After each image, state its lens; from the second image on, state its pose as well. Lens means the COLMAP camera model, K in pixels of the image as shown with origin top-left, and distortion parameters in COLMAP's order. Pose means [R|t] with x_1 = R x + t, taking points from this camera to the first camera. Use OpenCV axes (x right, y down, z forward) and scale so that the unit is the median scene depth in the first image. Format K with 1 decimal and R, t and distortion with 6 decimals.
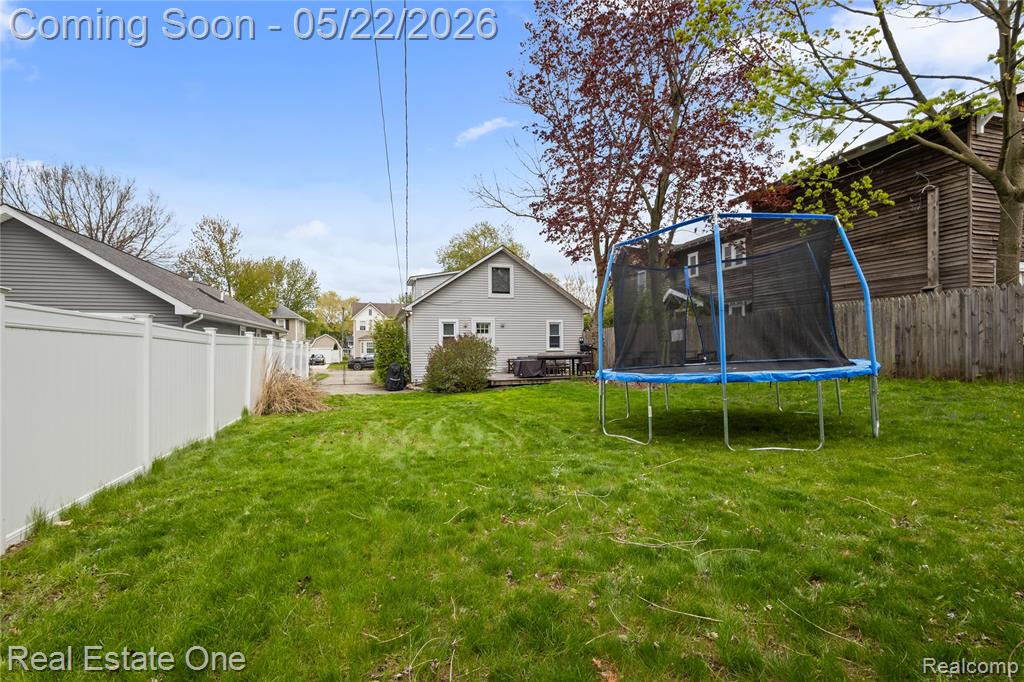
lens RADIAL K [[476.3, 0, 509.1], [0, 476.3, 335.1], [0, 0, 1]] dist [0.006048, 0.000187]
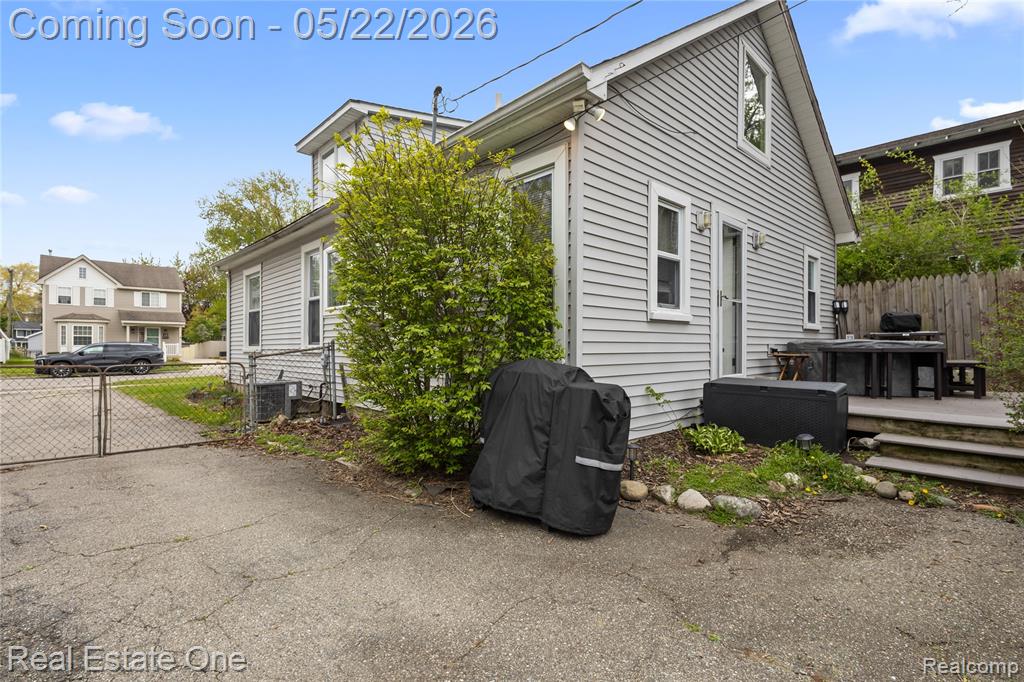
lens RADIAL K [[476.3, 0, 509.1], [0, 476.3, 335.1], [0, 0, 1]] dist [0.006048, 0.000187]
pose [[0.886515, 0.020184, 0.462260, -0.187138], [-0.022327, 0.999750, -0.000835, 0.027132], [-0.462161, -0.009580, 0.886744, 0.473864]]
